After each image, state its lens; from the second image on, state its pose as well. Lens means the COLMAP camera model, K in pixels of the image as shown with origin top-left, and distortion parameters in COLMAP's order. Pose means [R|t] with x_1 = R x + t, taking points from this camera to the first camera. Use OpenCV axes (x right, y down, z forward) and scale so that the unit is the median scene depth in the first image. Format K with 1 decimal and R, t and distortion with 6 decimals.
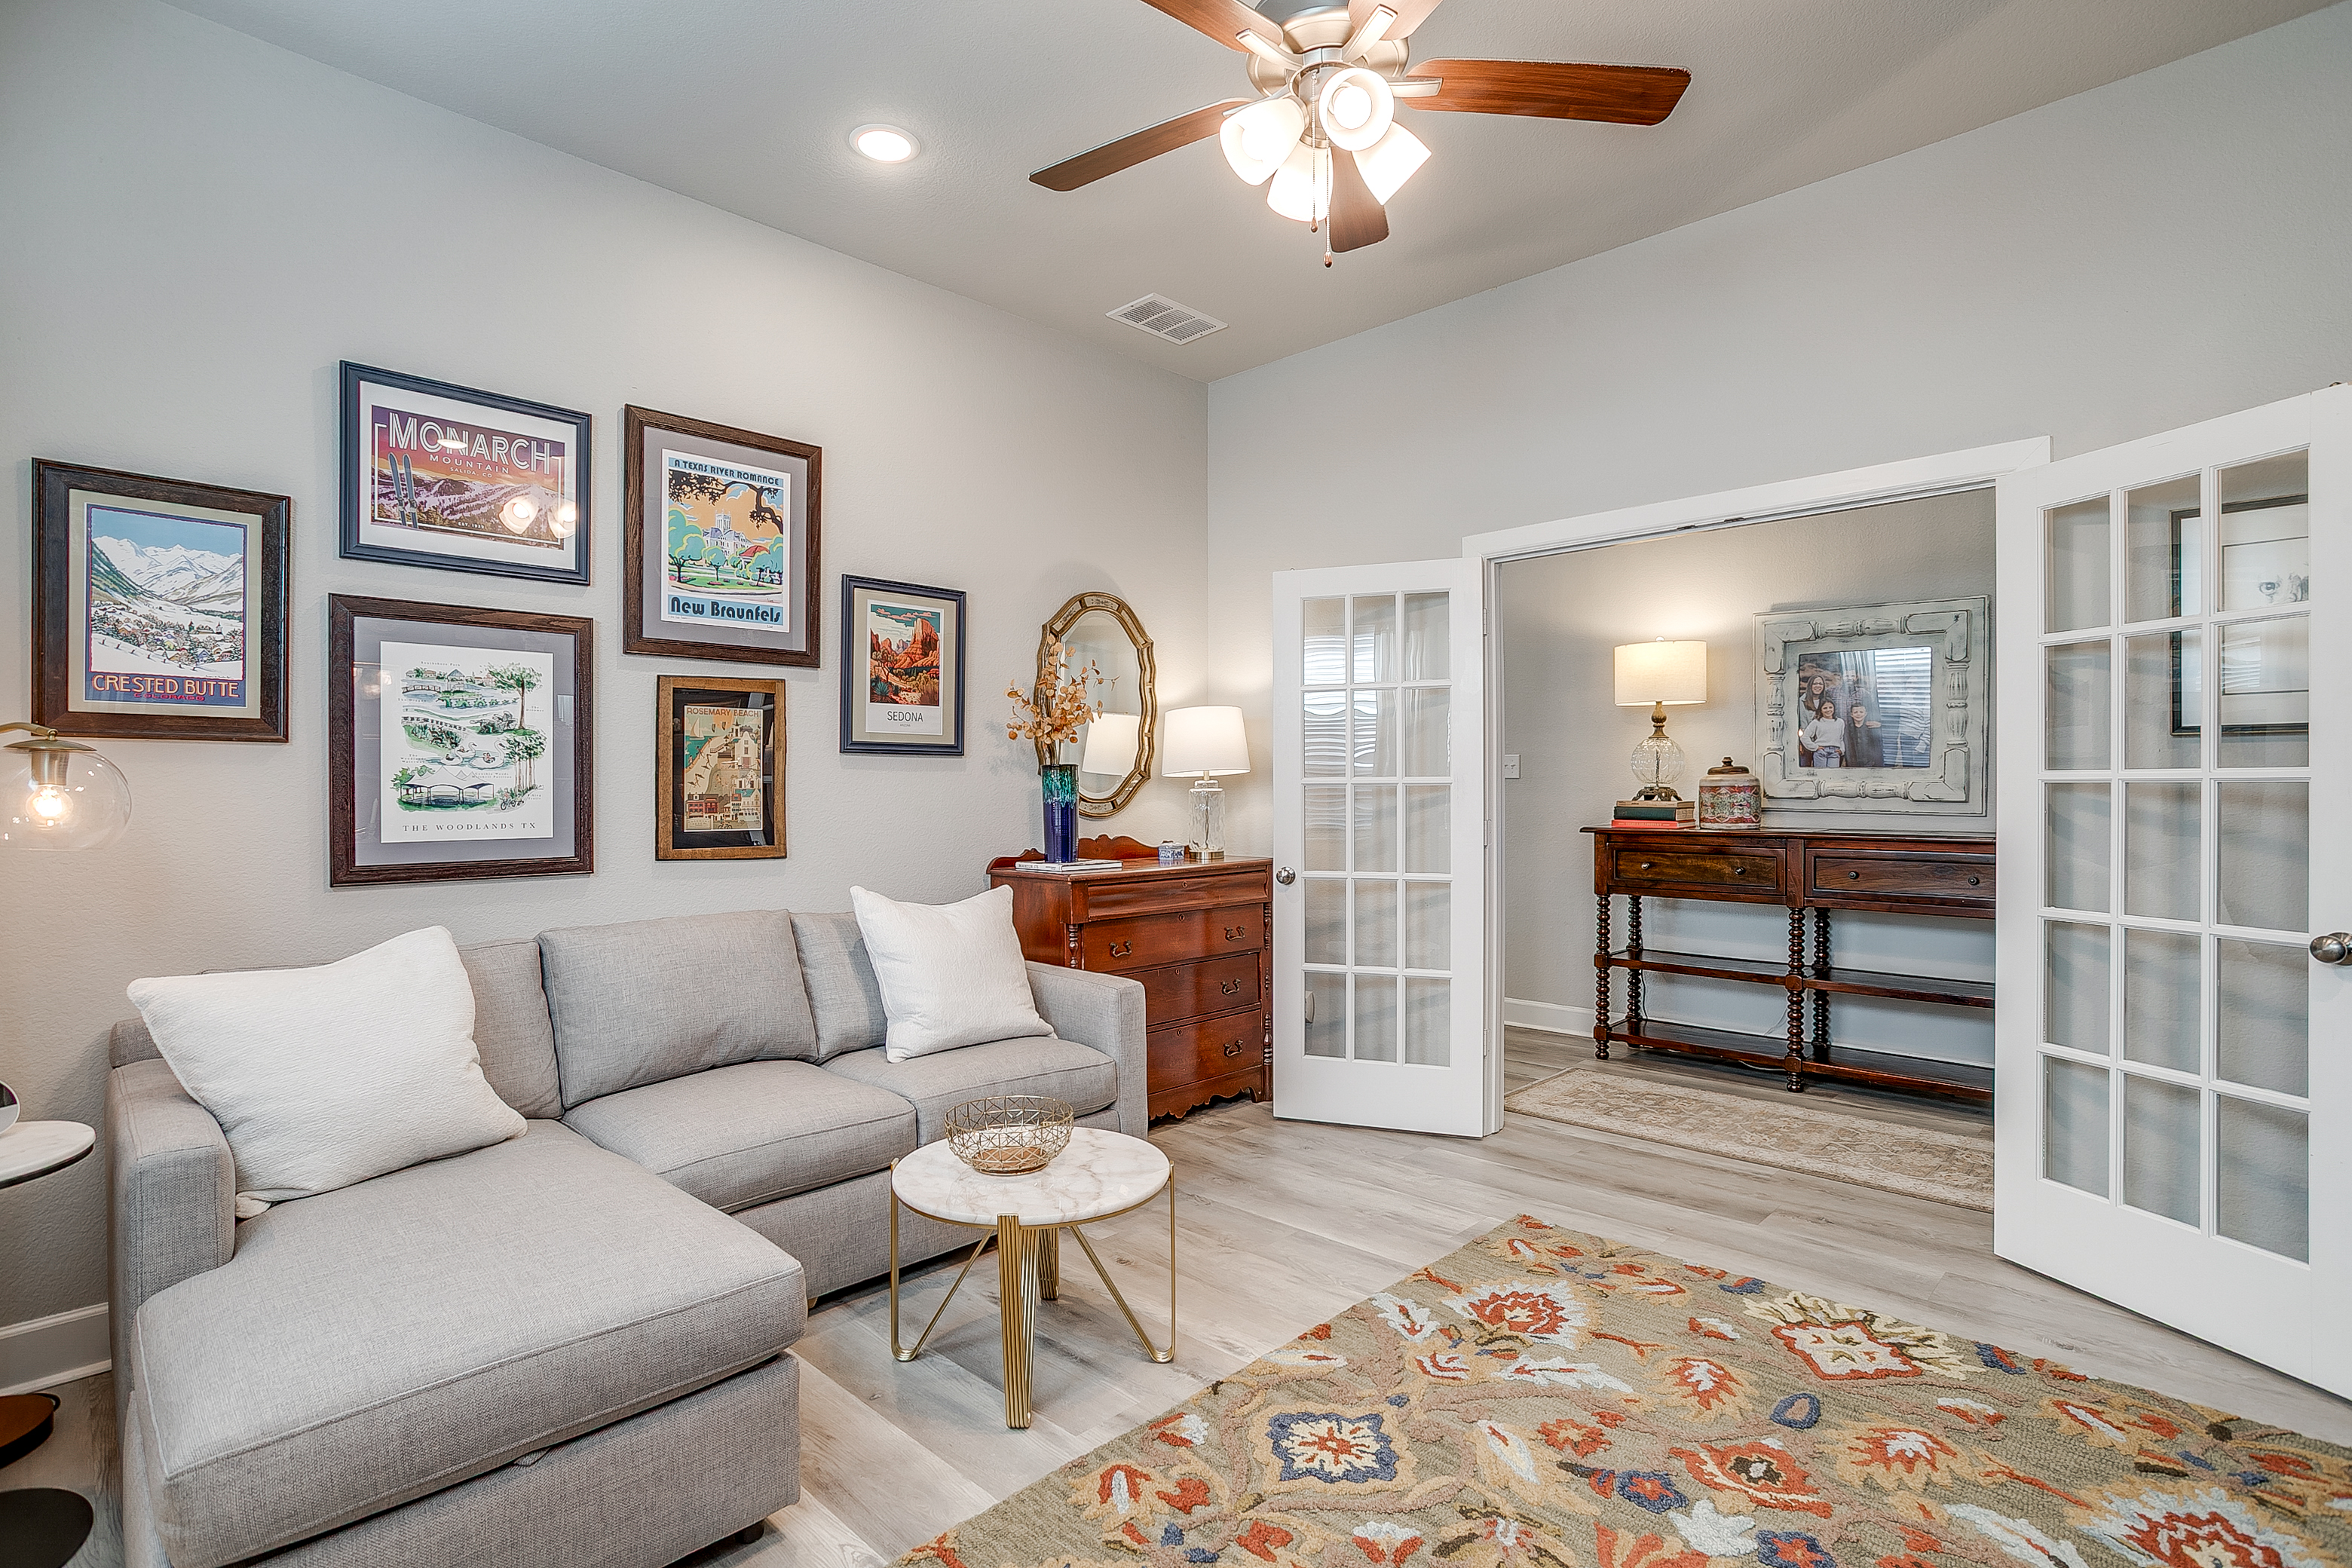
lens RADIAL K [[1139.9, 0, 1178.9], [0, 1139.9, 791.1], [0, 0, 1]] dist [-0.014101, -0.000360]
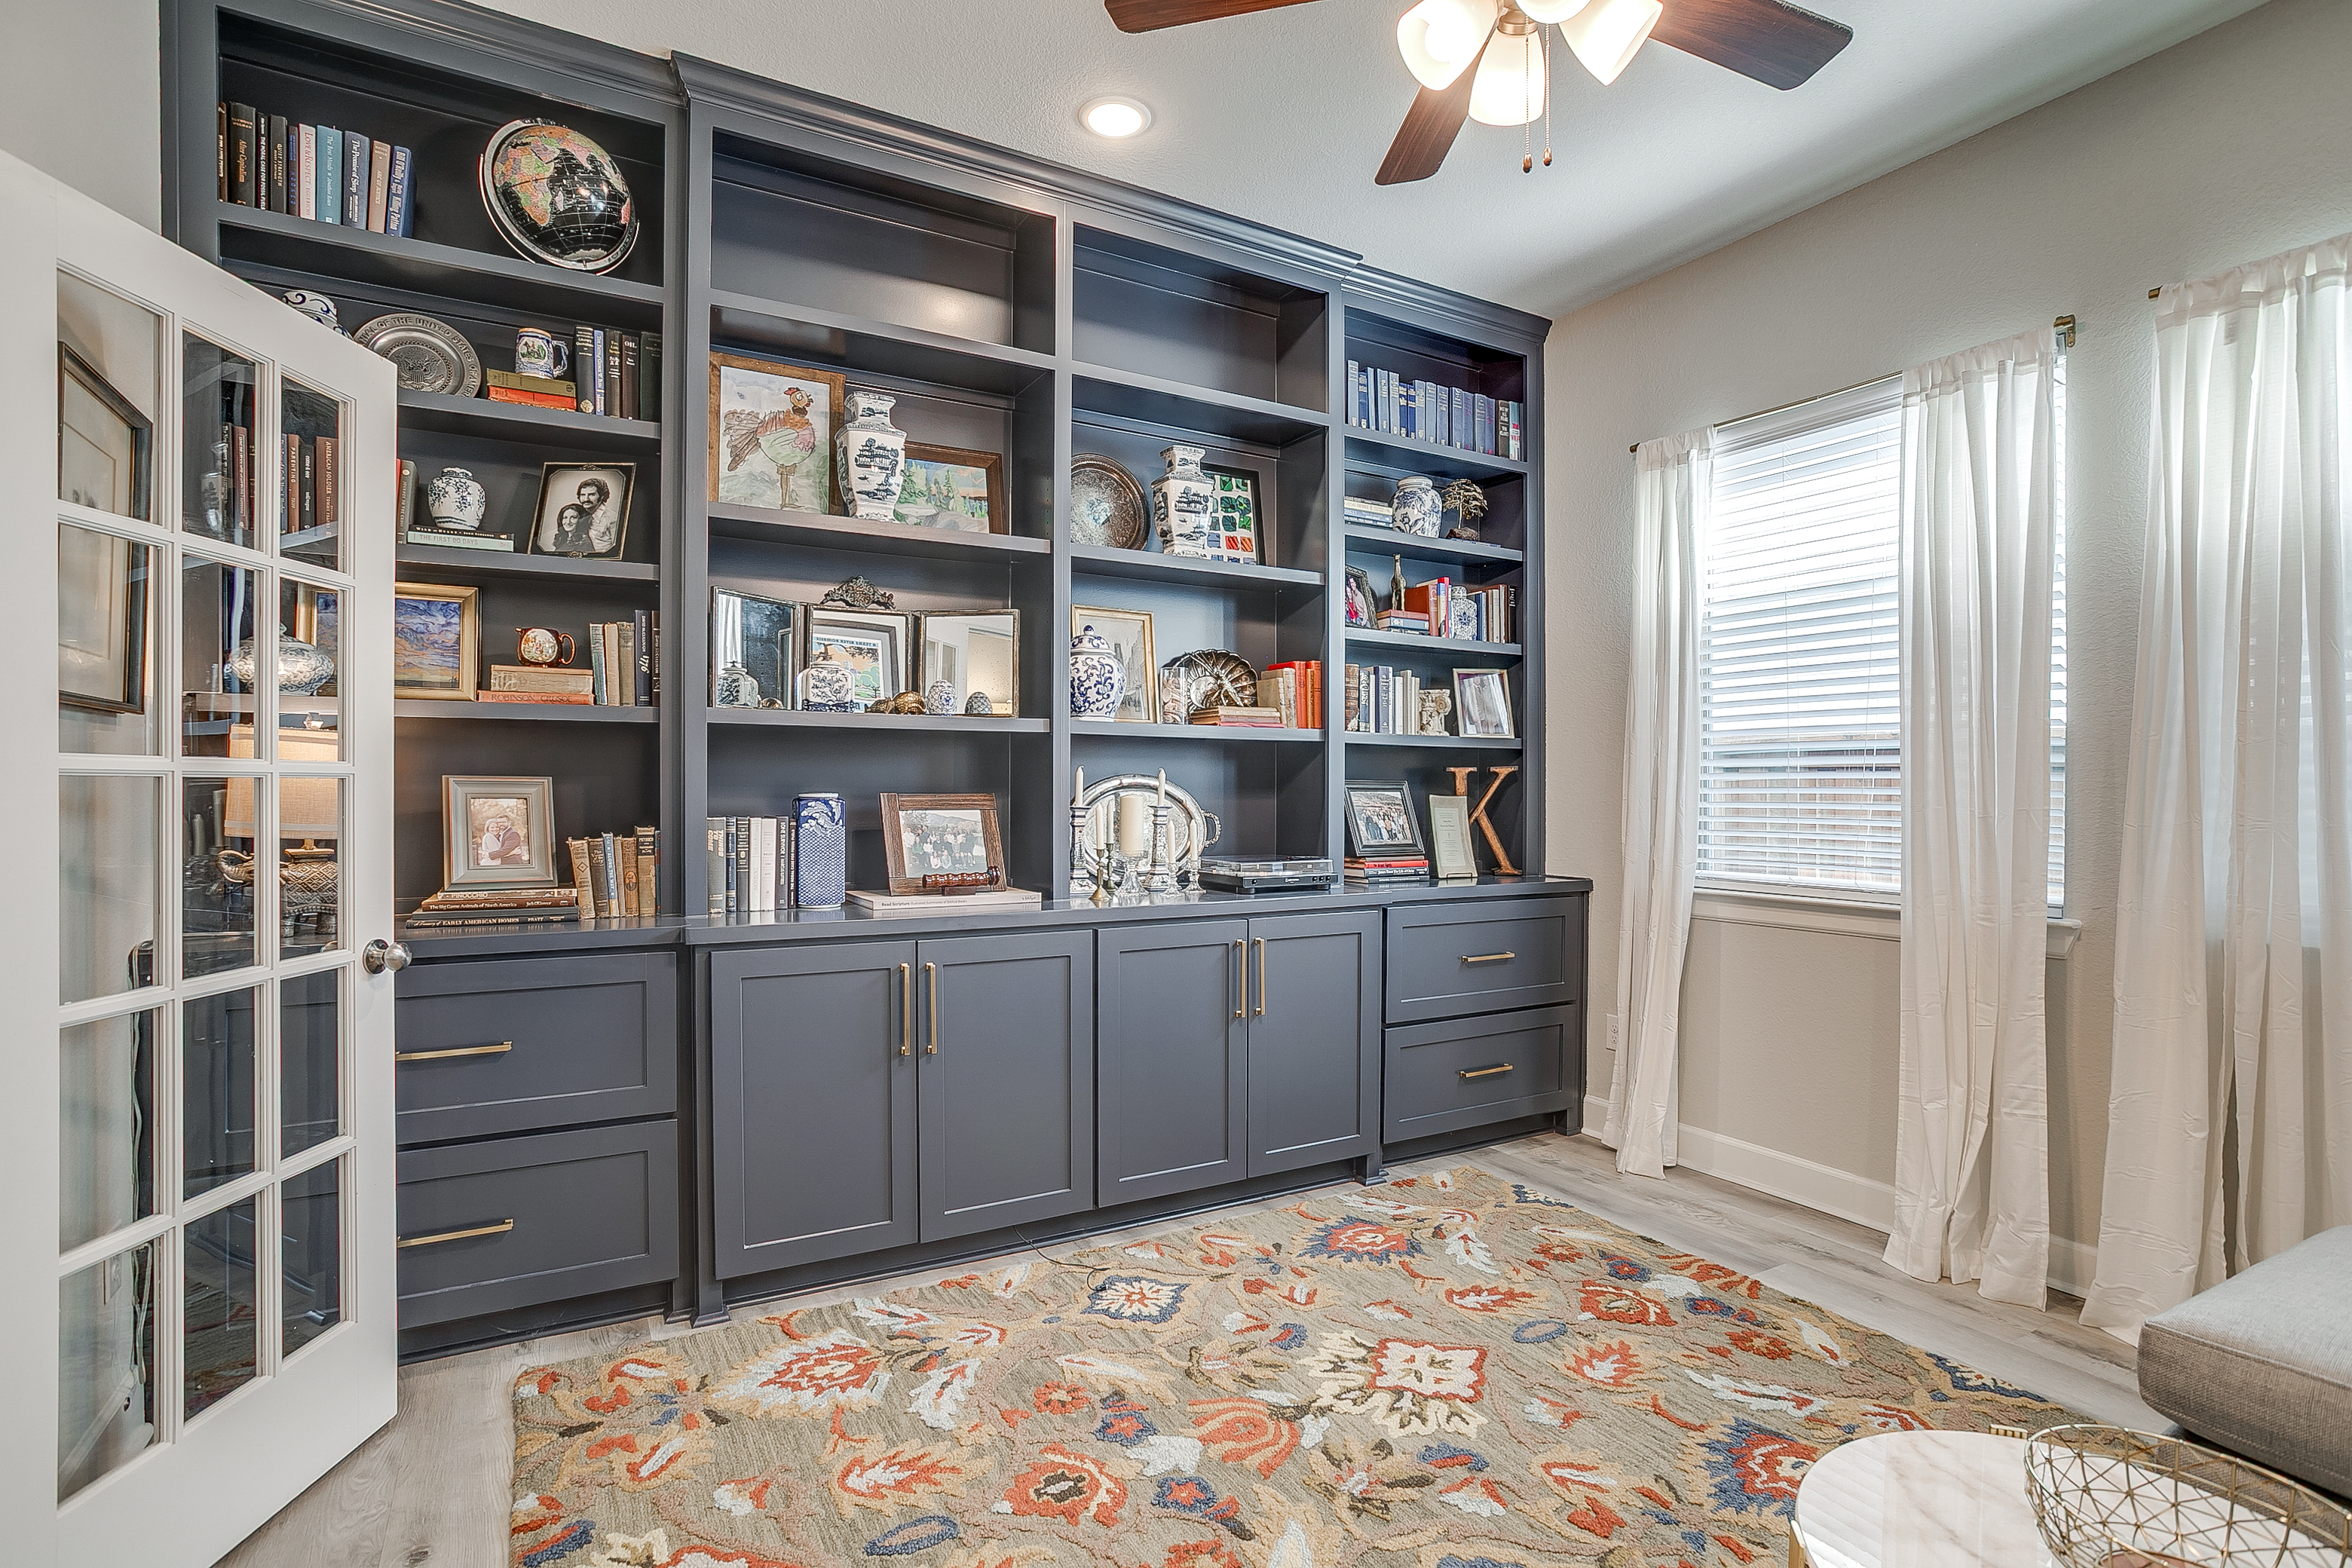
lens RADIAL K [[1139.9, 0, 1176.0], [0, 1139.9, 780.2], [0, 0, 1]] dist [-0.014101, -0.000360]
pose [[-0.964018, -0.000779, 0.265837, 0.157719], [-0.005189, 0.999860, -0.015885, 0.007022], [-0.265788, -0.016692, -0.963887, 1.942252]]
